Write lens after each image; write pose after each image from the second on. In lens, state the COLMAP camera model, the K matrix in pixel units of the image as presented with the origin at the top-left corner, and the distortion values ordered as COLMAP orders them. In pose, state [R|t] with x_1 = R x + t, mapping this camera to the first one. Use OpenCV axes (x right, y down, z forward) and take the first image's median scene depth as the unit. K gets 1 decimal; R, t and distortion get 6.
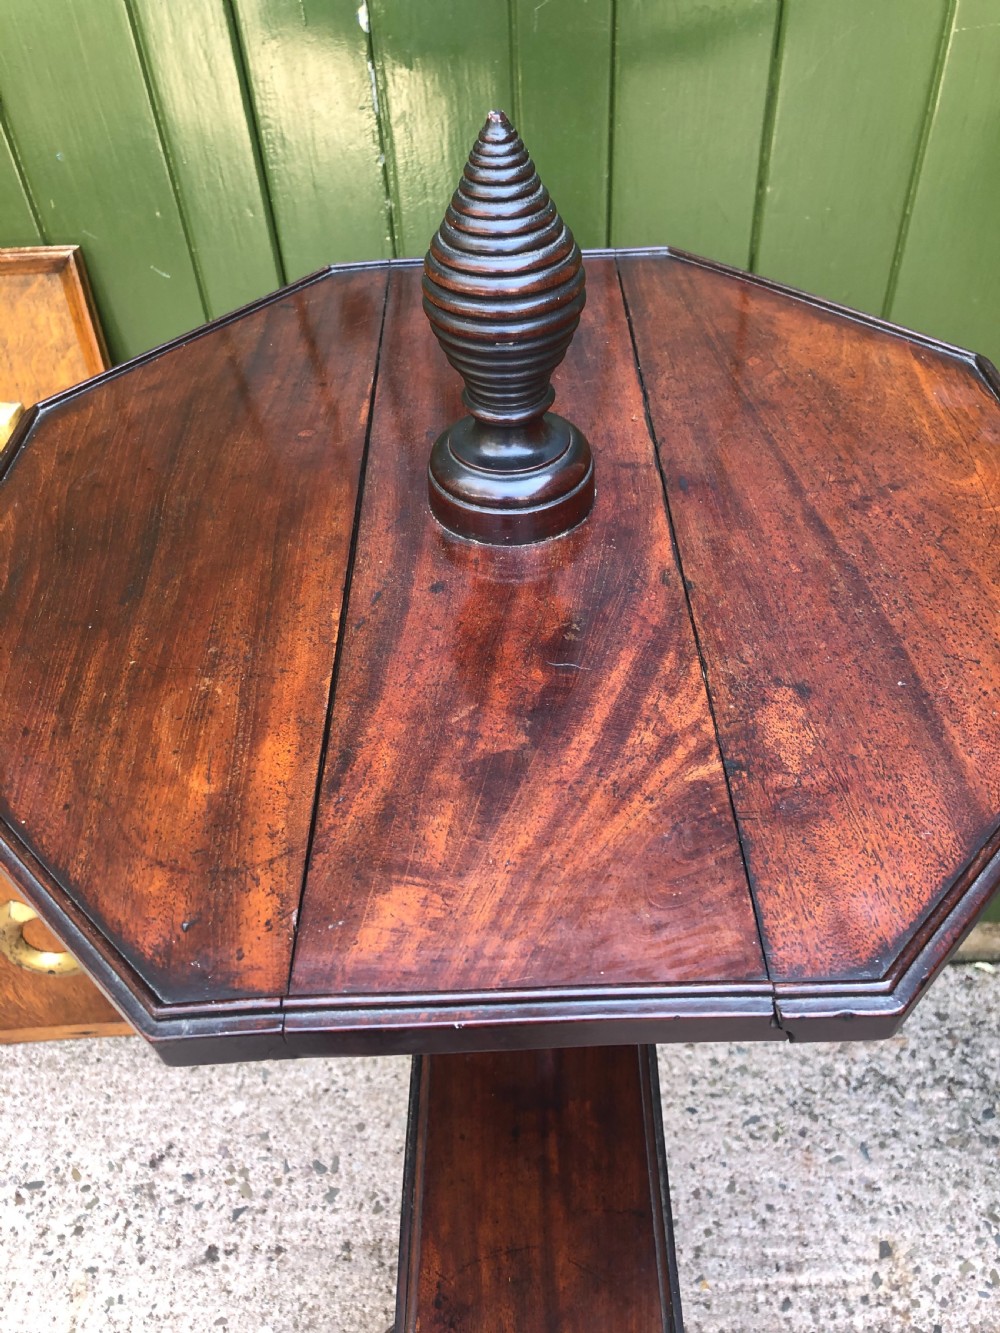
lens RADIAL K [[1098.9, 0, 500.8], [0, 1098.9, 652.0], [0, 0, 1]] dist [-0.002594, 0.017084]
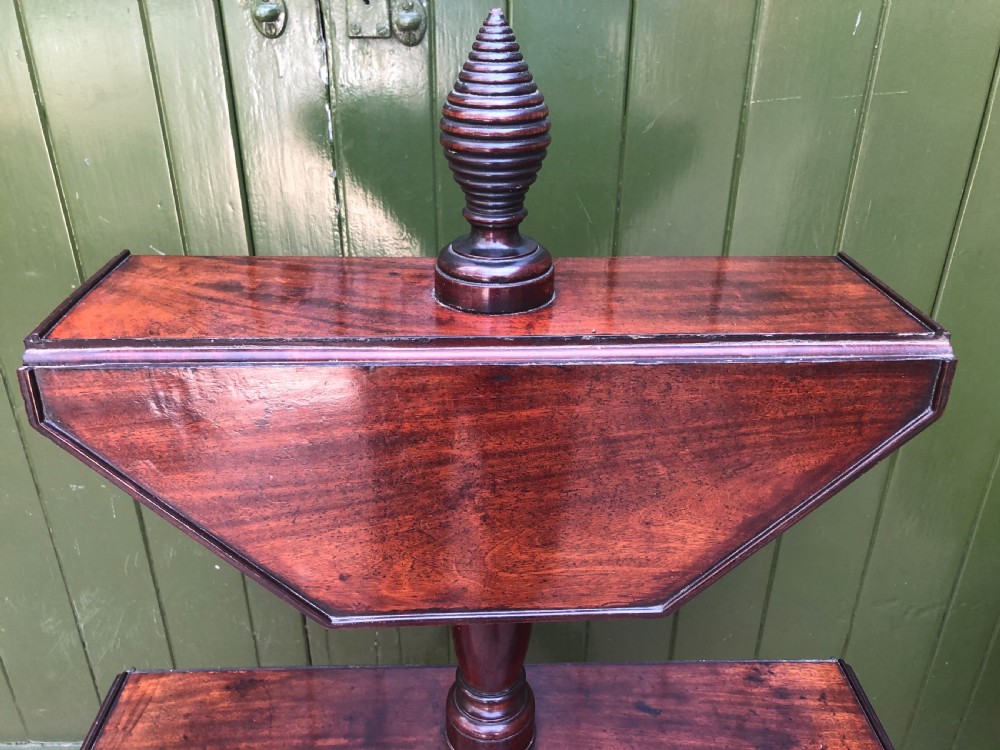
lens RADIAL K [[824.4, 0, 499.8], [0, 824.4, 364.6], [0, 0, 1]] dist [-0.002594, 0.017084]
pose [[0.998523, 0.038090, 0.038743, 0.038937], [-0.024936, 0.954840, -0.296073, 0.039148], [-0.048271, 0.294670, 0.954379, 0.066434]]
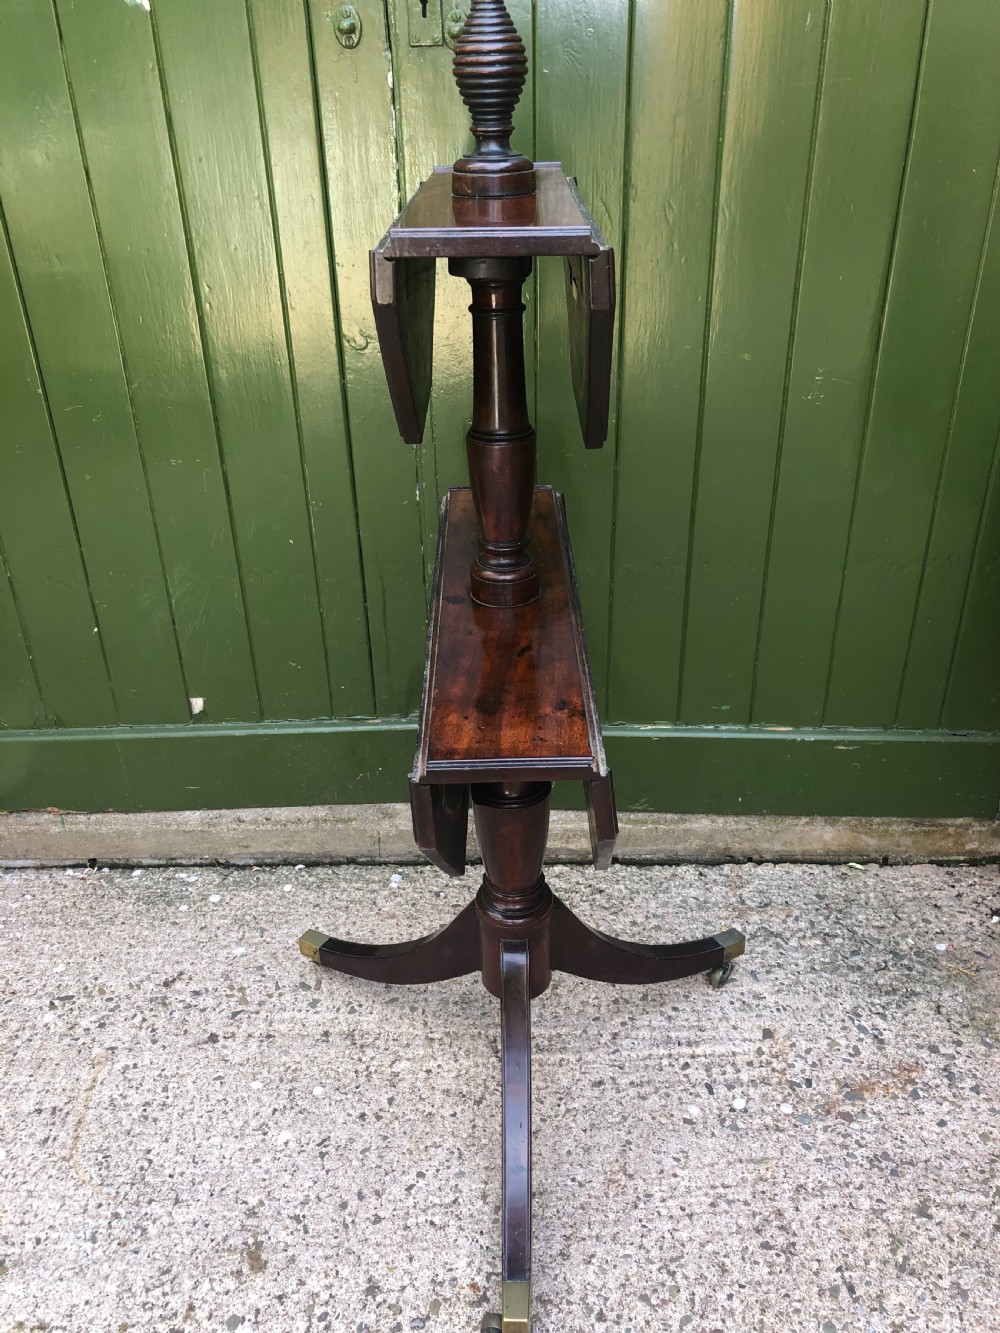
lens RADIAL K [[1098.9, 0, 502.3], [0, 1098.9, 671.6], [0, 0, 1]] dist [-0.002594, 0.017084]
pose [[0.999674, 0.021374, 0.013931, 0.027522], [-0.017283, 0.969000, -0.246457, 0.434657], [-0.018767, 0.246136, 0.969054, -0.261716]]
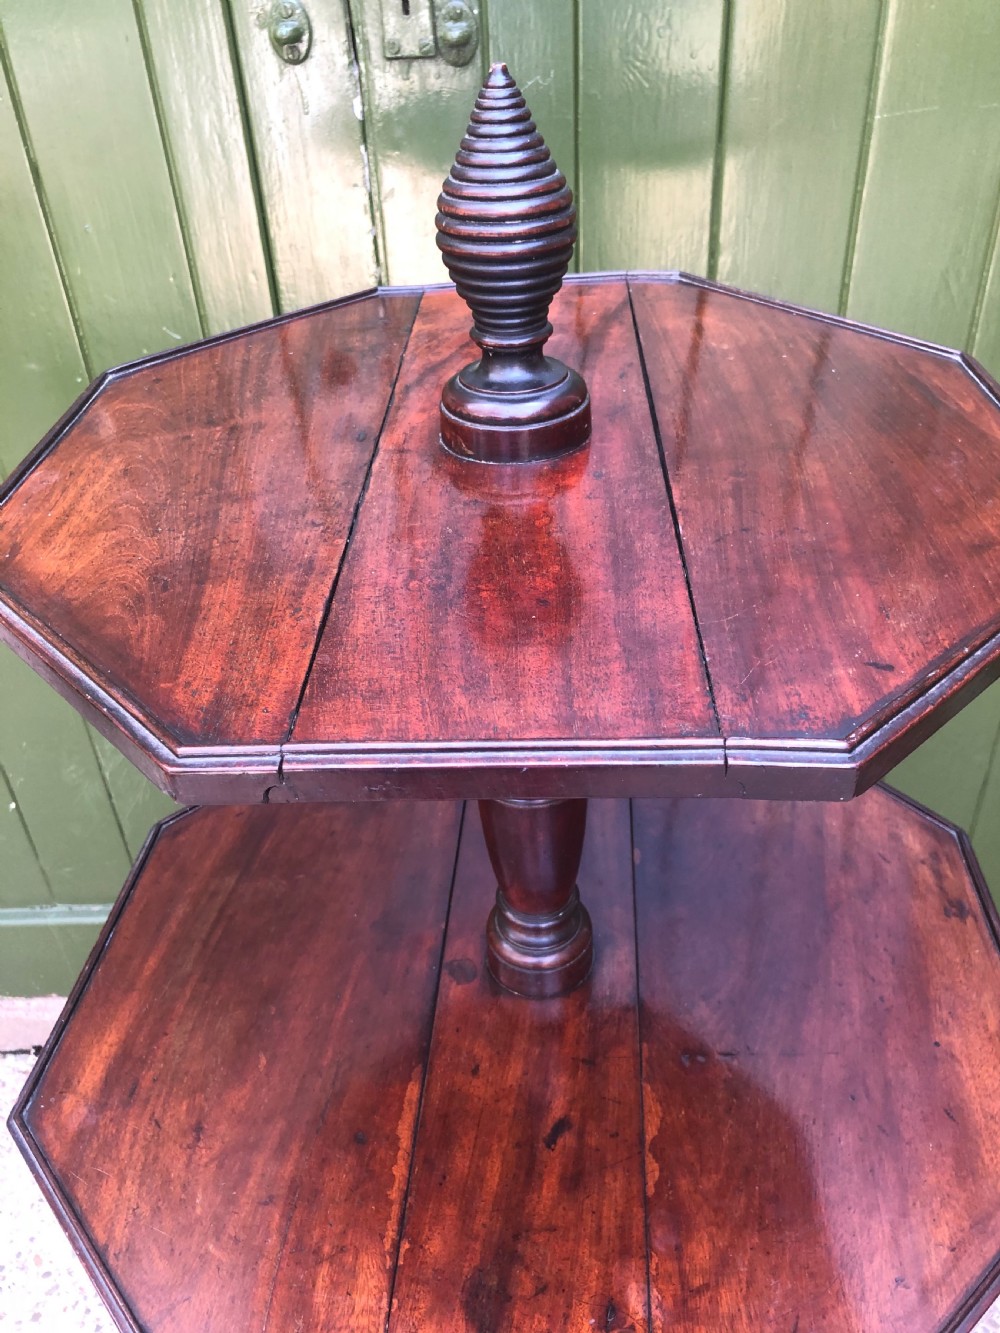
lens RADIAL K [[1098.9, 0, 500.2], [0, 1098.9, 662.8], [0, 0, 1]] dist [-0.002594, 0.017084]
pose [[0.999736, 0.014524, -0.017804, 0.030270], [-0.016978, 0.989067, -0.146485, 0.093584], [0.015482, 0.146749, 0.989053, -0.027103]]
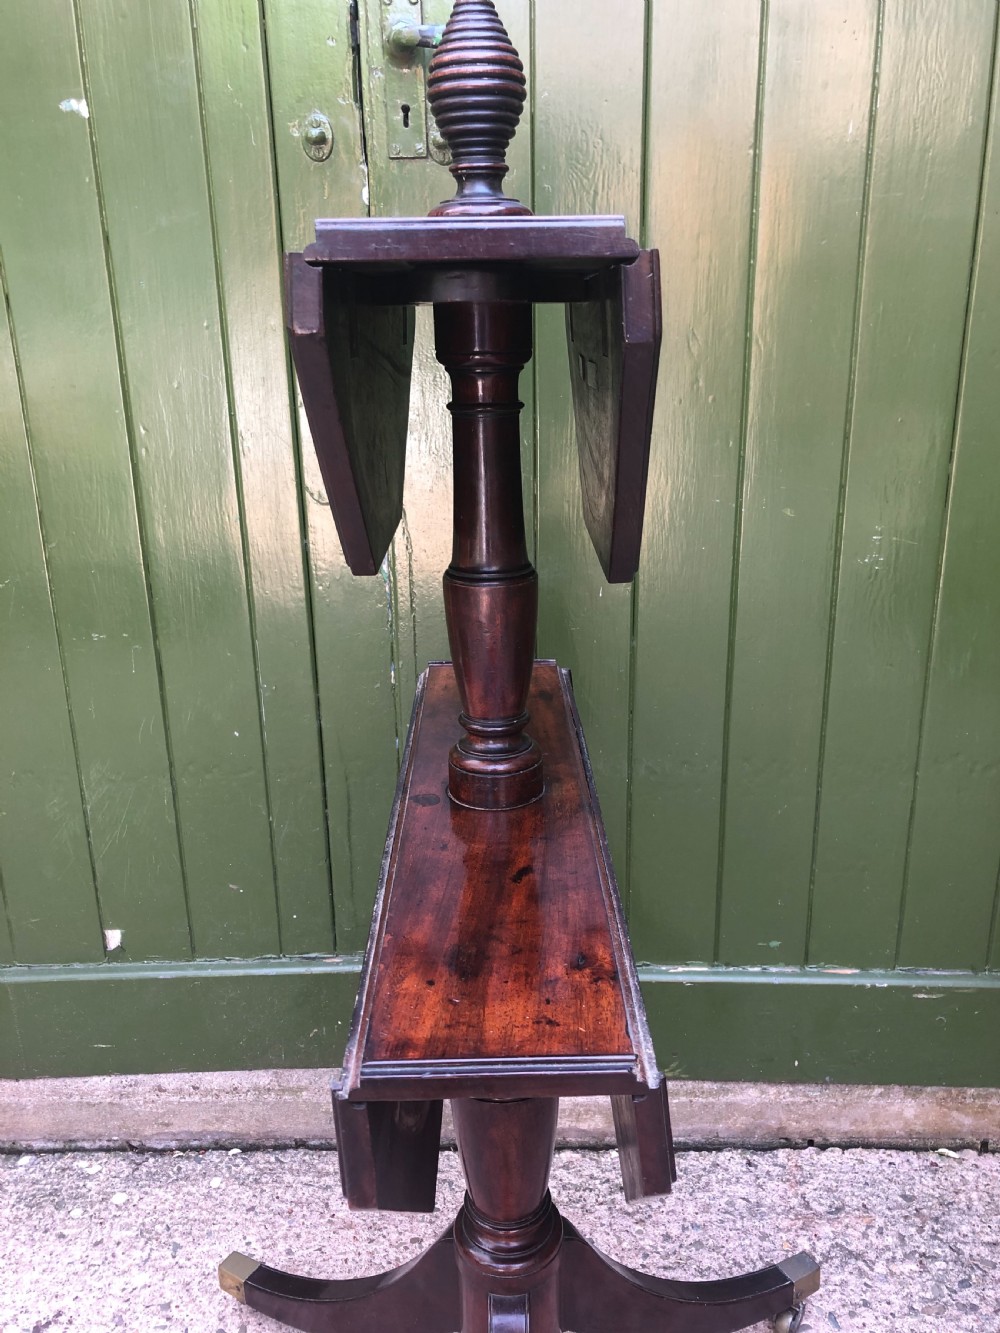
lens RADIAL K [[1098.9, 0, 507.0], [0, 1098.9, 662.5], [0, 0, 1]] dist [-0.002594, 0.017084]
pose [[0.999534, 0.027077, 0.014107, 0.036442], [-0.018201, 0.899408, -0.436731, 0.369812], [-0.024513, 0.436270, 0.899482, -0.039971]]
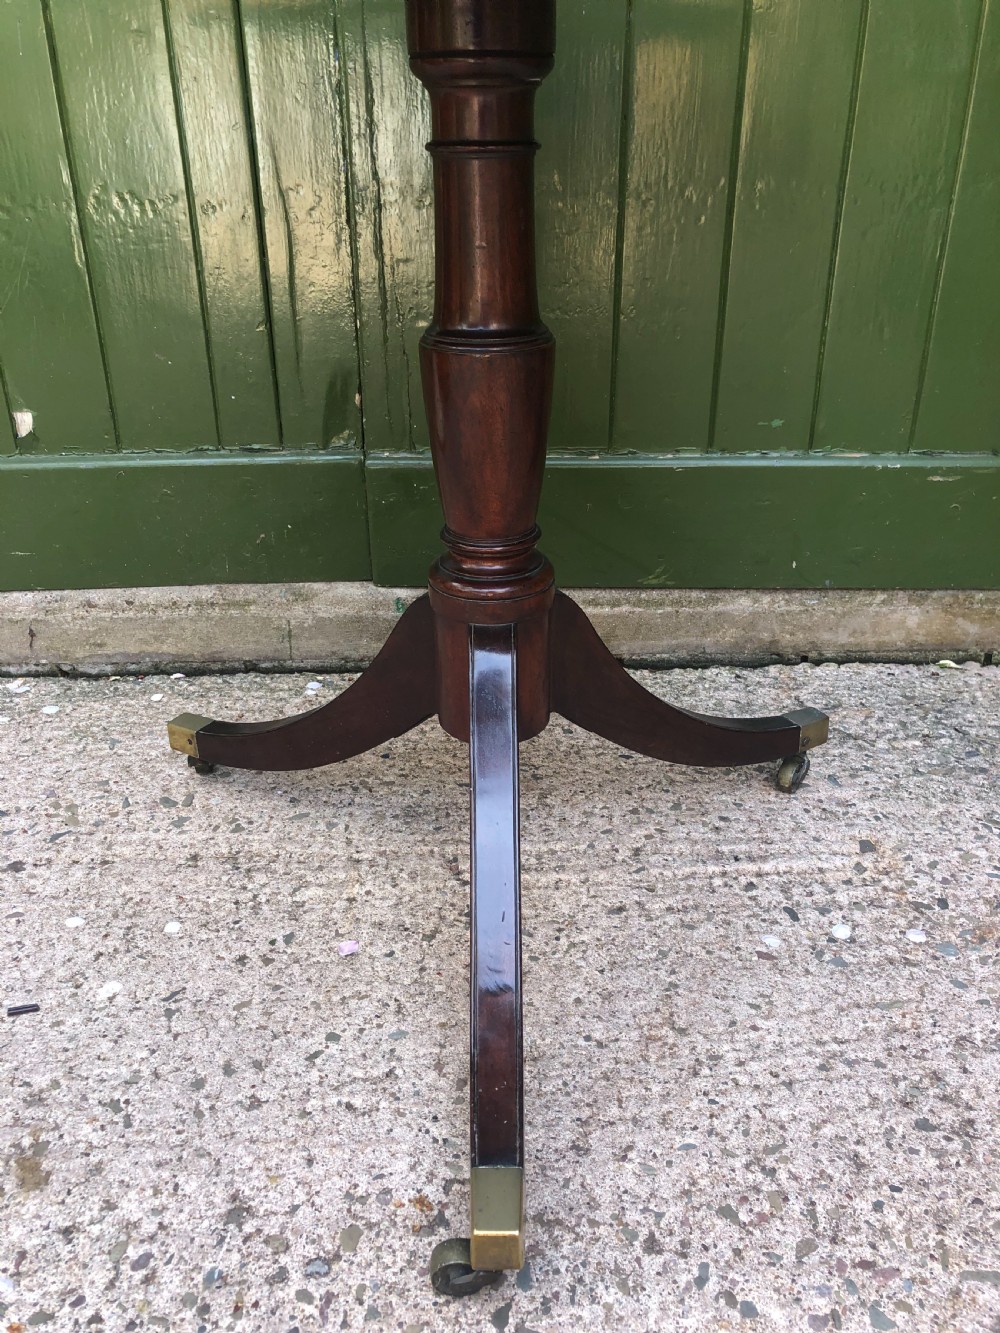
lens RADIAL K [[1098.9, 0, 502.3], [0, 1098.9, 668.6], [0, 0, 1]] dist [-0.002594, 0.017084]
pose [[0.998316, 0.017099, 0.055433, 0.032556], [-0.000220, 0.956681, -0.291139, 0.618595], [-0.058010, 0.290637, 0.955073, 0.194400]]
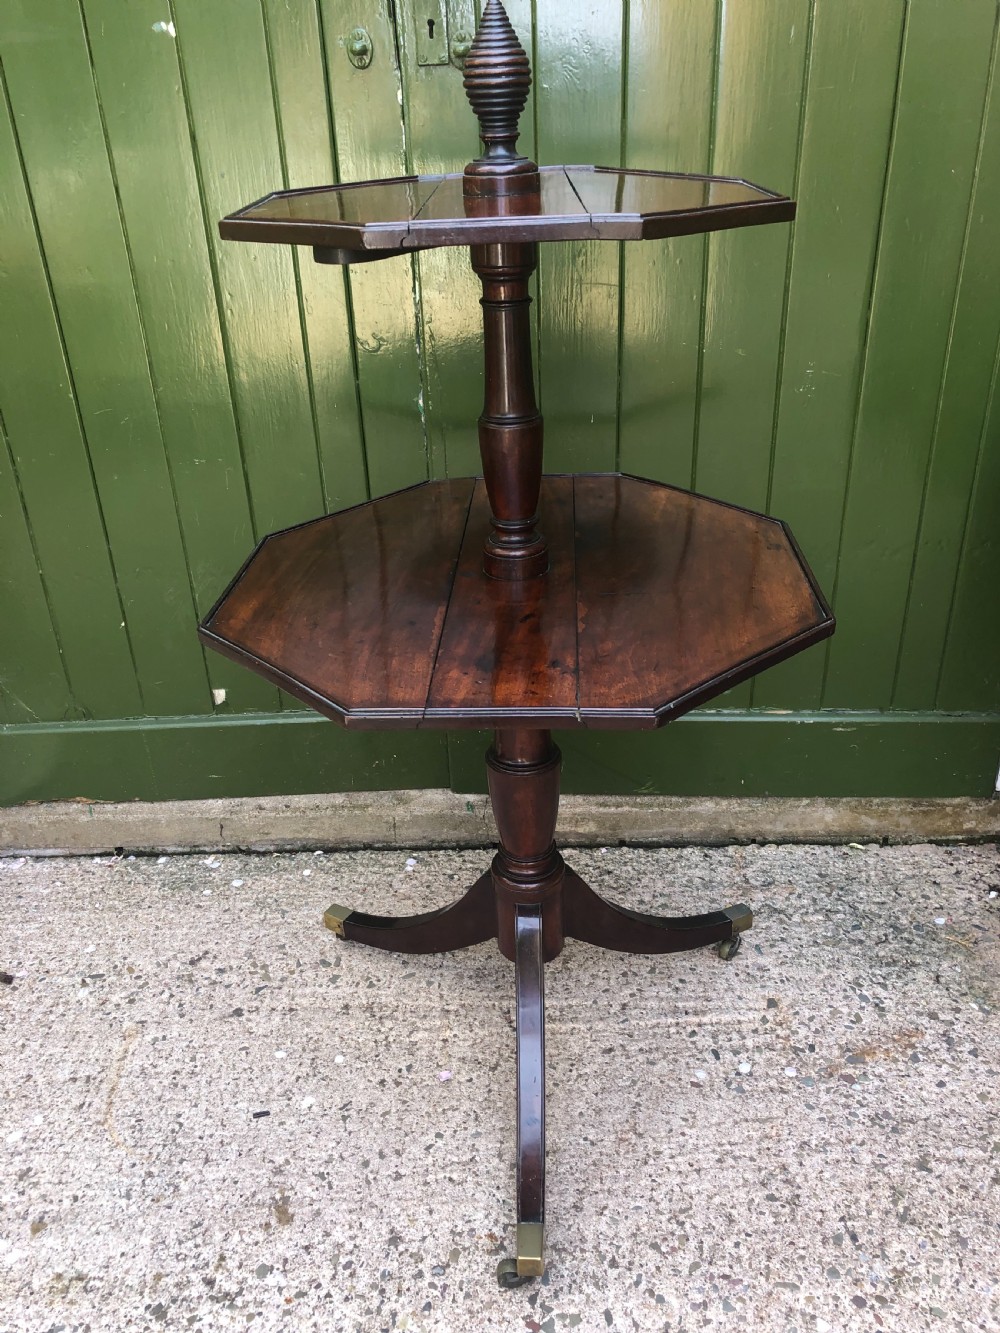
lens RADIAL K [[1098.9, 0, 494.9], [0, 1098.9, 667.5], [0, 0, 1]] dist [-0.002594, 0.017084]
pose [[0.999952, 0.009730, -0.000585, 0.026278], [-0.009536, 0.964143, -0.265212, 0.481870], [-0.002016, 0.265205, 0.964190, -0.303118]]
